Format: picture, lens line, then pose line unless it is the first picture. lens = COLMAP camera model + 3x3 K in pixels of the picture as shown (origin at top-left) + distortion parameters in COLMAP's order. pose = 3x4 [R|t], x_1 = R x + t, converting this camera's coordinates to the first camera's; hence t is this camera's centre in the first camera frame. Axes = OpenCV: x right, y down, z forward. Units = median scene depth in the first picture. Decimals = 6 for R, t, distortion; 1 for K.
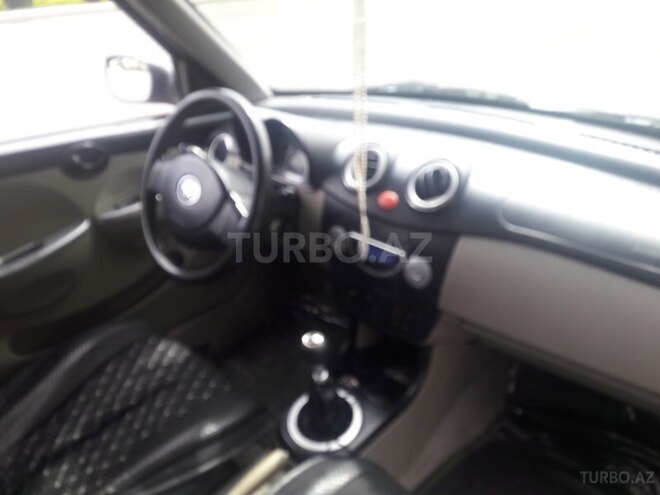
lens RADIAL K [[533.6, 0, 330.0], [0, 533.6, 247.5], [0, 0, 1]] dist [0.063524, 0.002590]
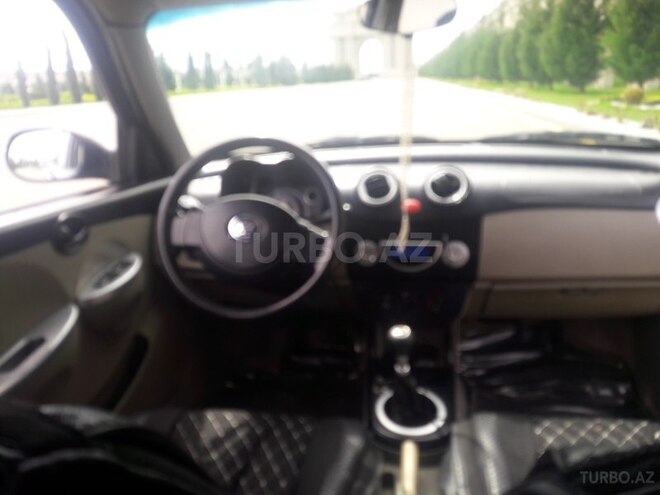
lens RADIAL K [[533.6, 0, 330.0], [0, 533.6, 247.5], [0, 0, 1]] dist [0.063524, 0.002590]
pose [[0.807533, -0.152855, 0.569672, -0.676292], [0.273782, 0.952623, -0.132488, 0.098273], [-0.522431, 0.262954, 0.811123, 0.102966]]
